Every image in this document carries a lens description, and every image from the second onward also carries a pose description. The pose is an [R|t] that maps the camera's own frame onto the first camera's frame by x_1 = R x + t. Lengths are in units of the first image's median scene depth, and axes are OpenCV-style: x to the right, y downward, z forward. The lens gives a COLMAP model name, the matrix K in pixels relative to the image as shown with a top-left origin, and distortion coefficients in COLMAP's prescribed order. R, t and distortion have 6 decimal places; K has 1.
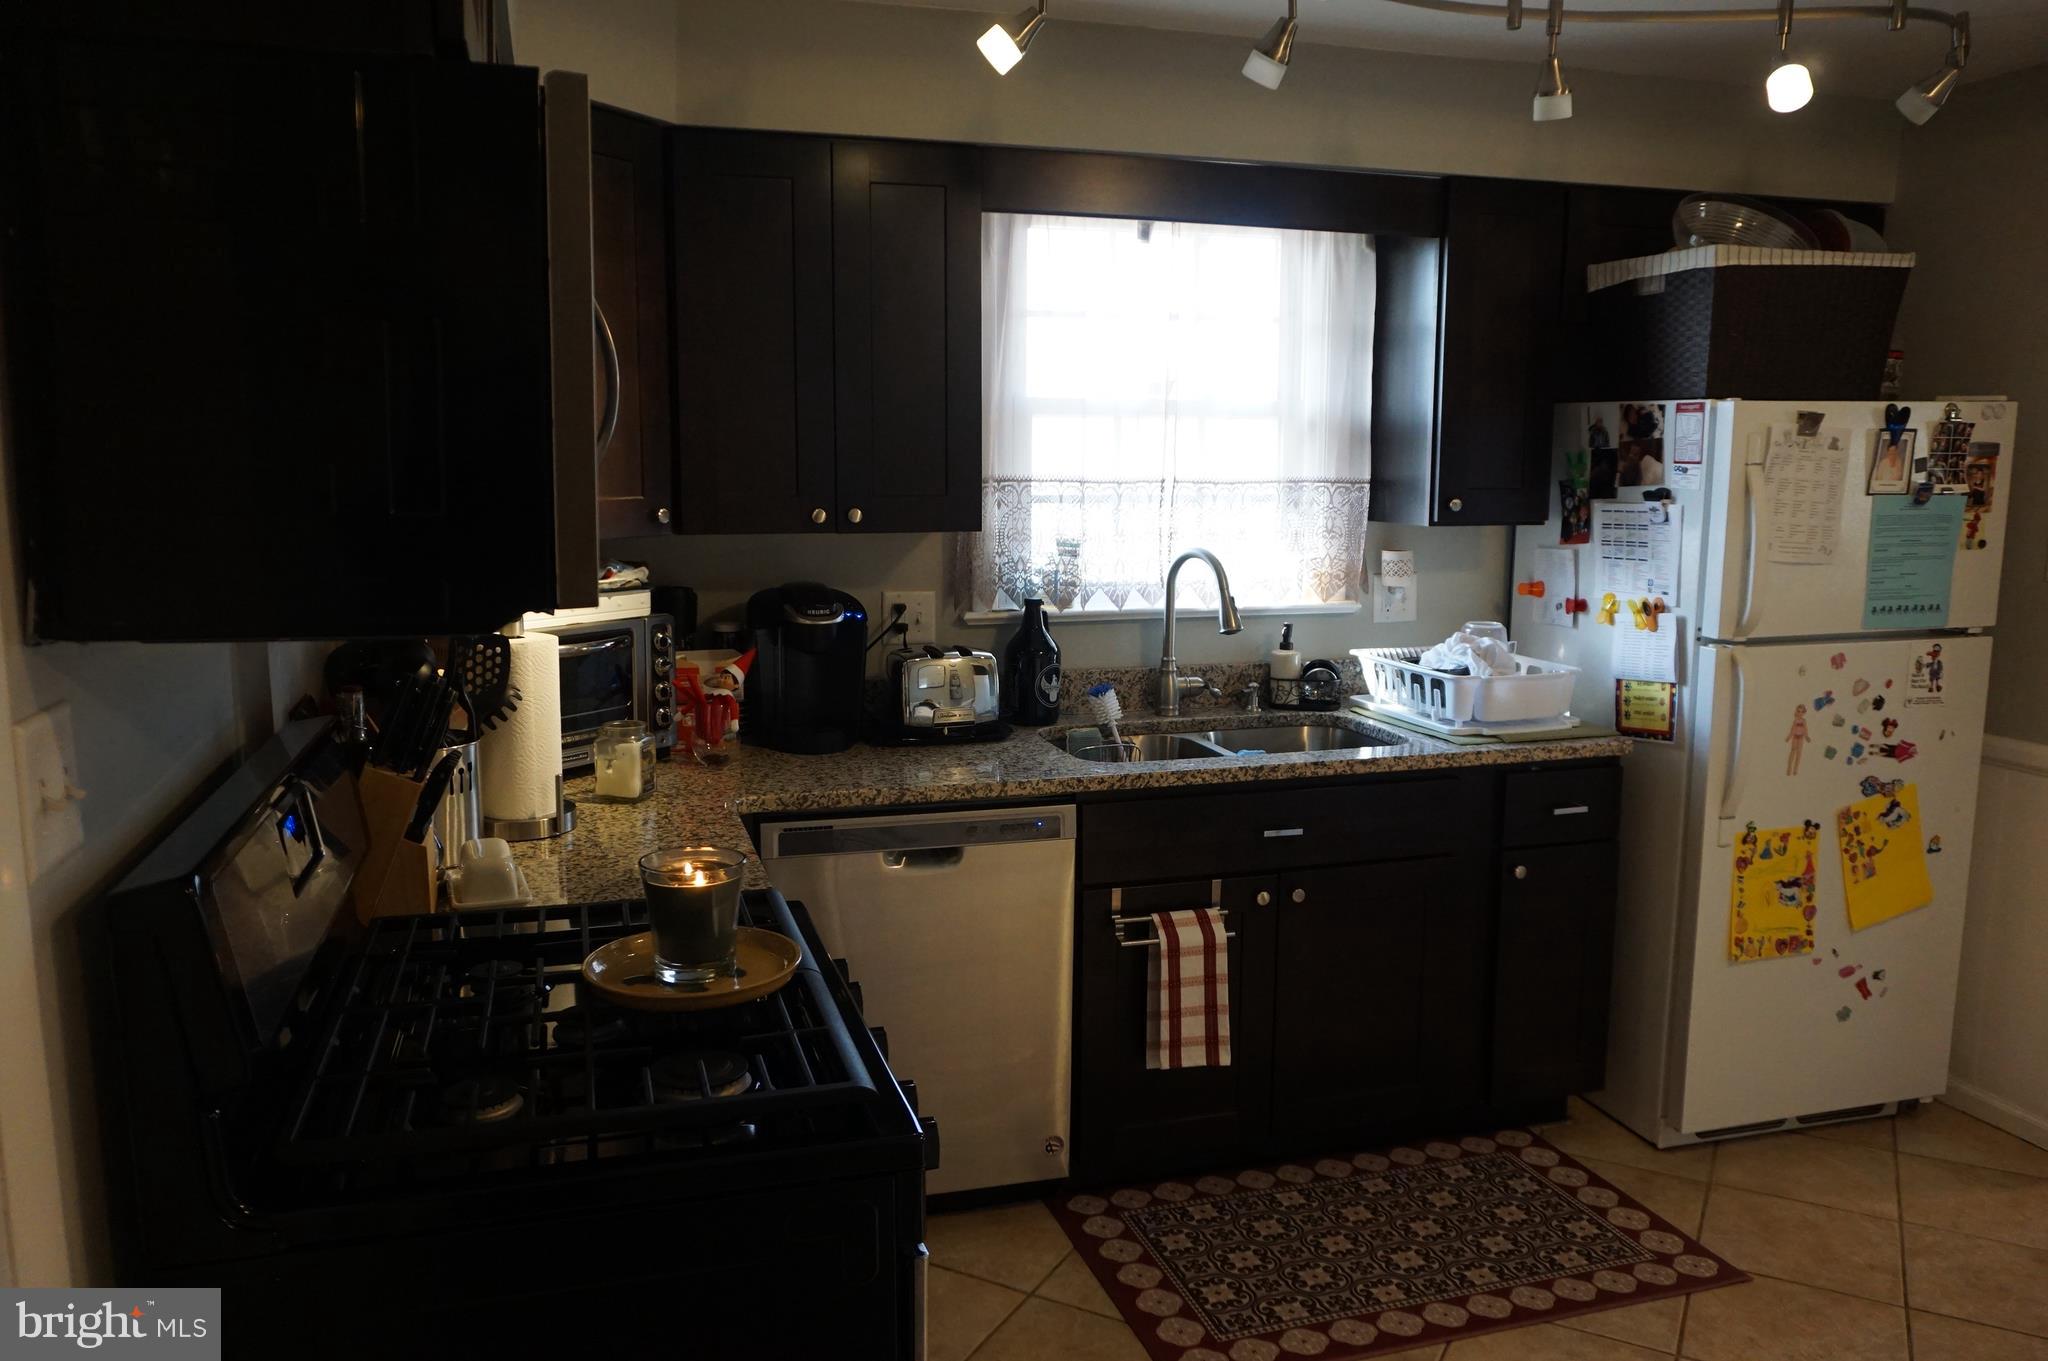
lens RADIAL K [[1482.6, 0, 1023.3], [0, 1482.6, 690.5], [0, 0, 1]] dist [-0.031516, 0.002482]
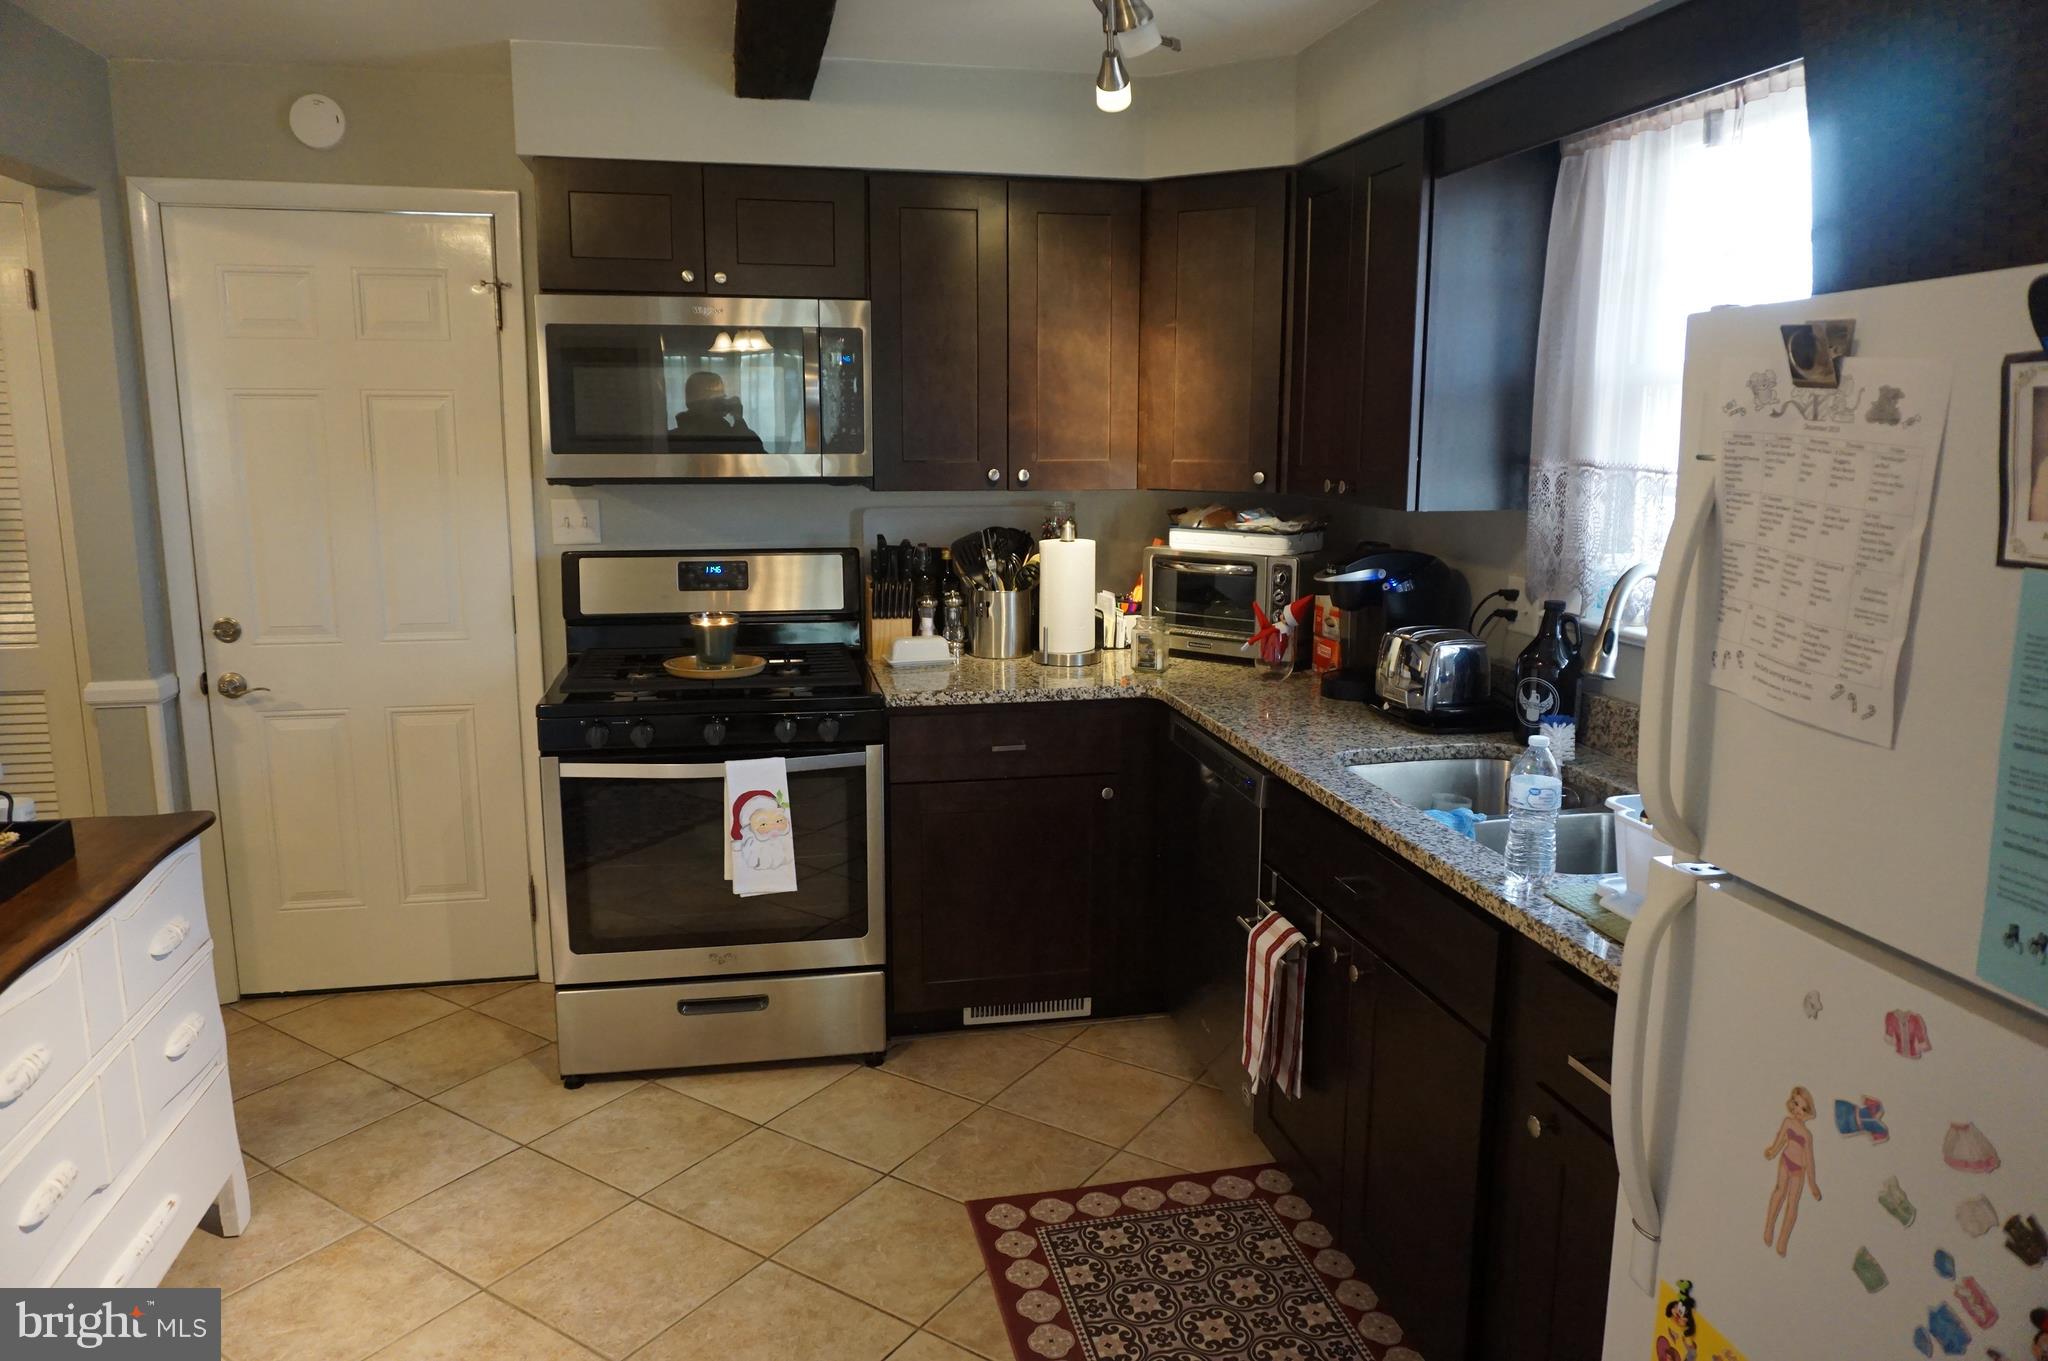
lens RADIAL K [[1374.0, 0, 1021.4], [0, 1374.0, 668.3], [0, 0, 1]] dist [-0.061213, 0.025058]
pose [[-0.095942, 0.172440, -0.980337, 0.897518], [-0.148687, 0.971347, 0.185410, -0.135551], [0.984219, 0.163552, -0.067553, 0.826159]]
